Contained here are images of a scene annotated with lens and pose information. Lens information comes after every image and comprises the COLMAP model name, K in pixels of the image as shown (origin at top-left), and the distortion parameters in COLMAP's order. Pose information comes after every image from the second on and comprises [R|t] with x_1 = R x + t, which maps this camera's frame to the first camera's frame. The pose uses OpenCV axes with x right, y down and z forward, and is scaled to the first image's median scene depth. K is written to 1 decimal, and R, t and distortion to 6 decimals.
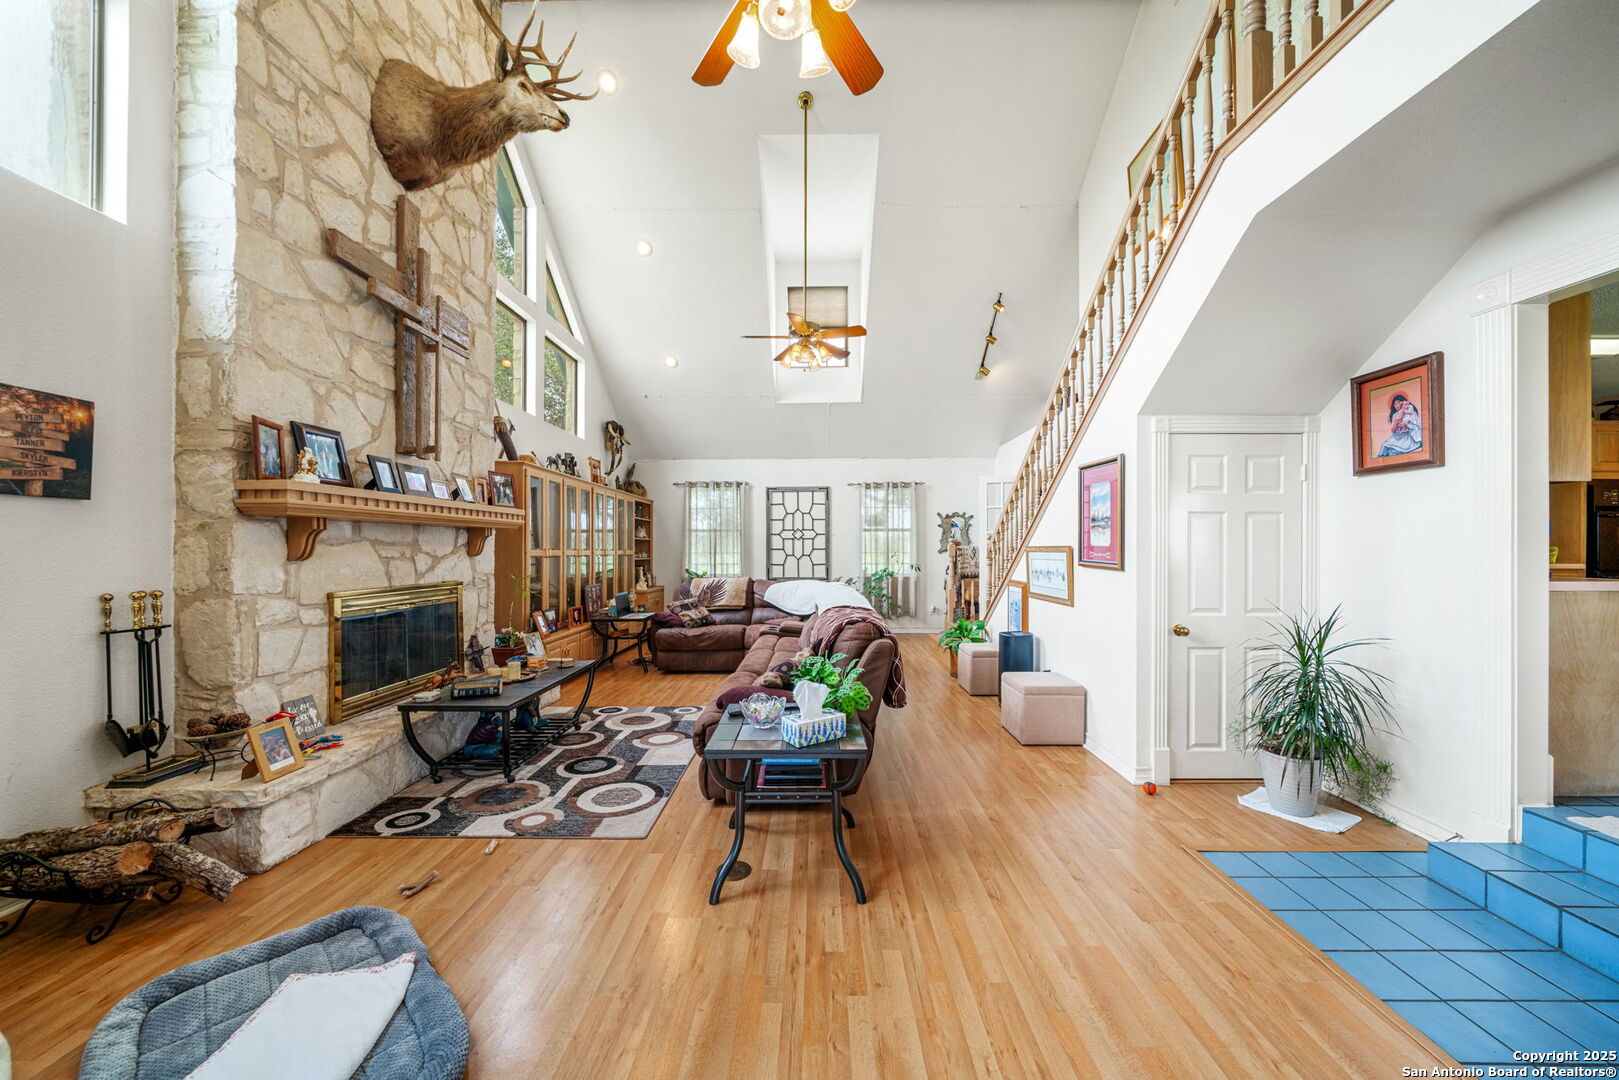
lens RADIAL K [[554.2, 0, 814.7], [0, 554.2, 546.0], [0, 0, 1]] dist [0.000238, 0.000116]
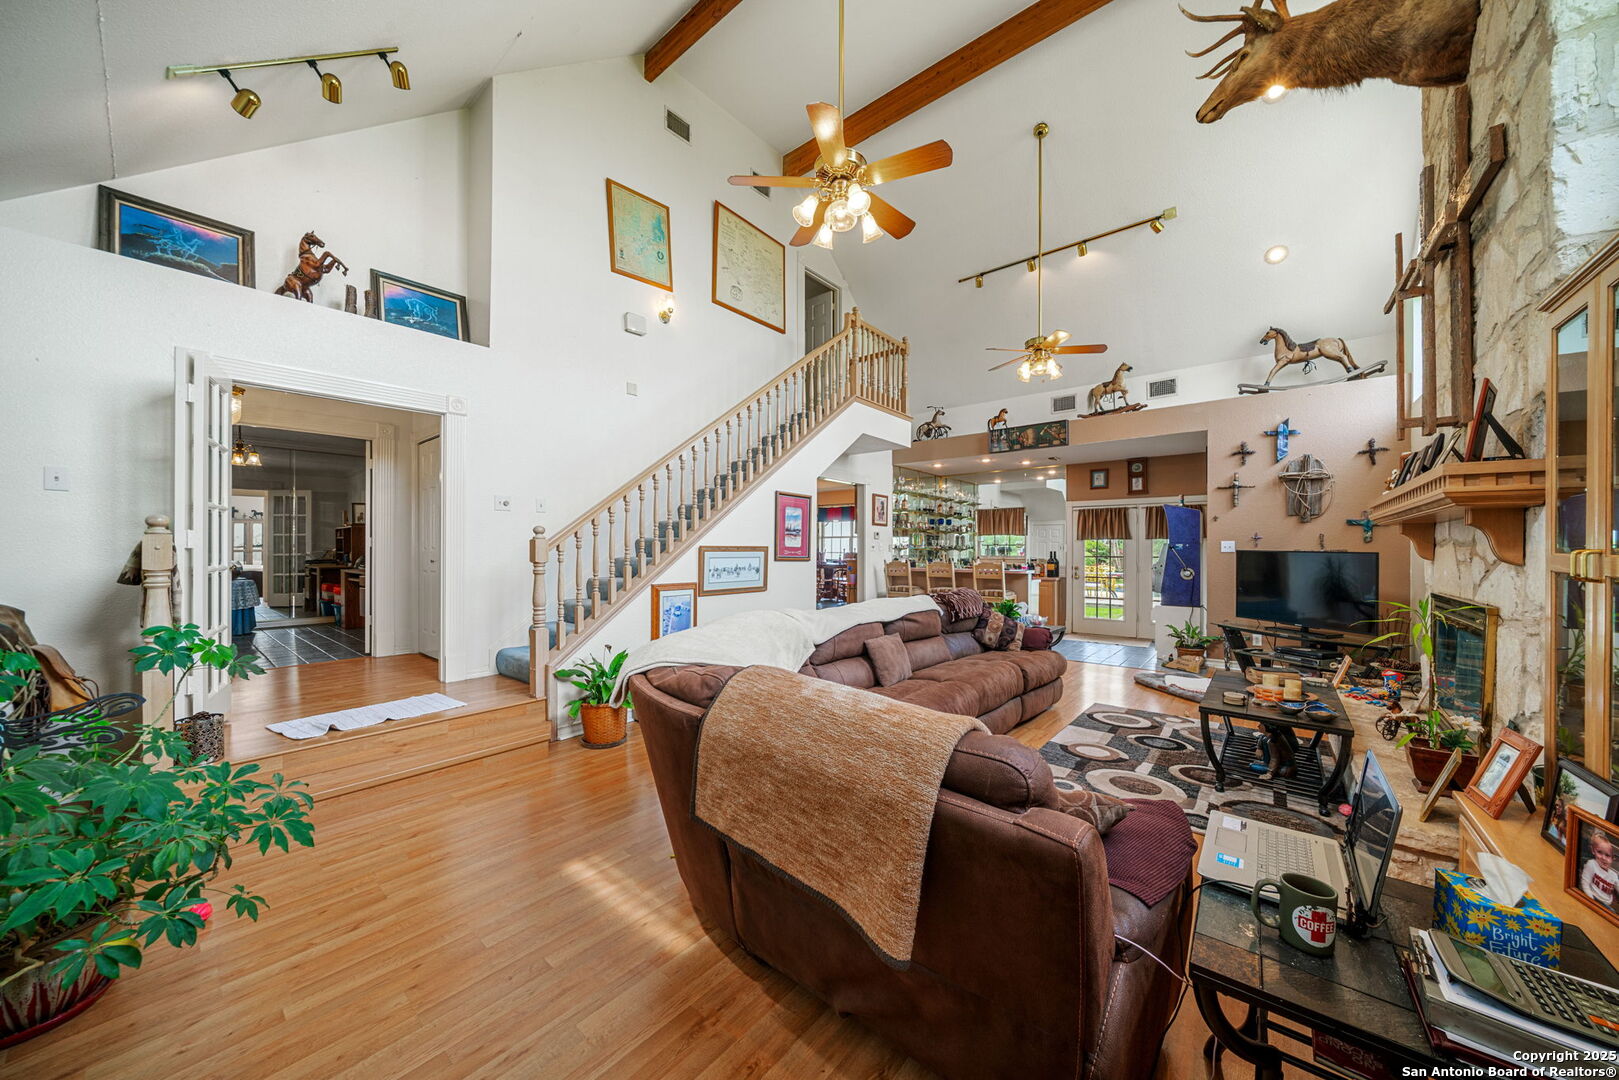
lens RADIAL K [[554.2, 0, 812.6], [0, 554.2, 548.5], [0, 0, 1]] dist [0.000238, 0.000116]
pose [[-0.771277, -0.001918, 0.636497, -0.566601], [-0.005919, 0.999974, -0.004159, 0.010378], [-0.636472, -0.006976, -0.771268, 2.281215]]
